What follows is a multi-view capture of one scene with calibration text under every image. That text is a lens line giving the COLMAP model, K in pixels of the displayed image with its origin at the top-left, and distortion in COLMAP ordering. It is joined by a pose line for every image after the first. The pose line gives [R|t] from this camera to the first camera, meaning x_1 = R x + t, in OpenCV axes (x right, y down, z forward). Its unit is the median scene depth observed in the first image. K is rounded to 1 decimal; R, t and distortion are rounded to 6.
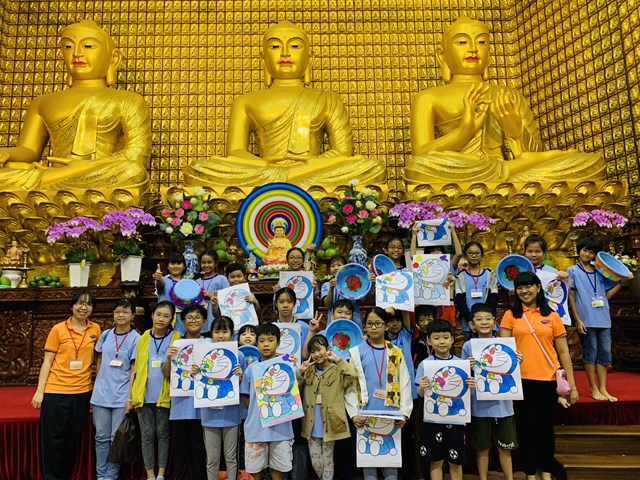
lens RADIAL K [[496.4, 0, 319.4], [0, 496.4, 241.3], [0, 0, 1]] dist [0.062264, -0.086987]
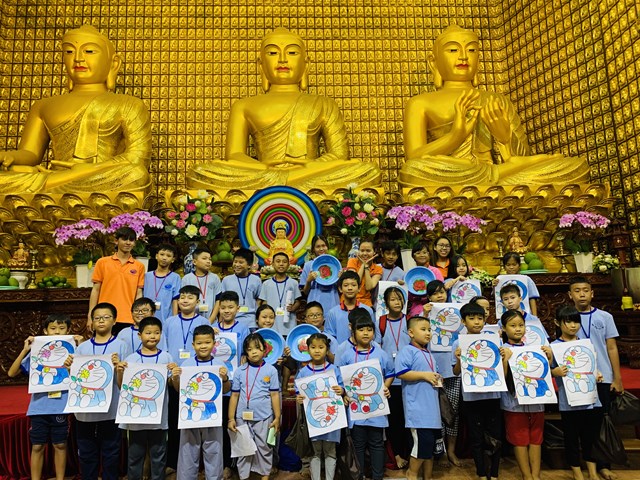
lens RADIAL K [[496.4, 0, 321.5], [0, 496.4, 238.9], [0, 0, 1]] dist [0.071922, -0.111697]
pose [[0.999577, -0.003149, 0.028929, -0.022475], [0.003240, 0.999990, -0.003085, -0.003438], [-0.028919, 0.003178, 0.999577, -0.036498]]
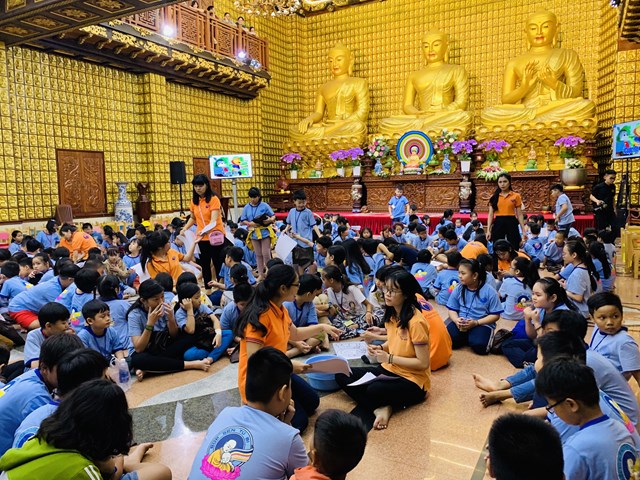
lens RADIAL K [[500.0, 0, 320.0], [0, 500.0, 240.0], [0, 0, 1]] dist [0.034478, -0.033285]
pose [[0.868085, 0.058438, -0.492965, 0.645382], [0.075047, 0.966184, 0.246689, -0.212583], [0.490711, -0.251143, 0.834344, -1.157526]]
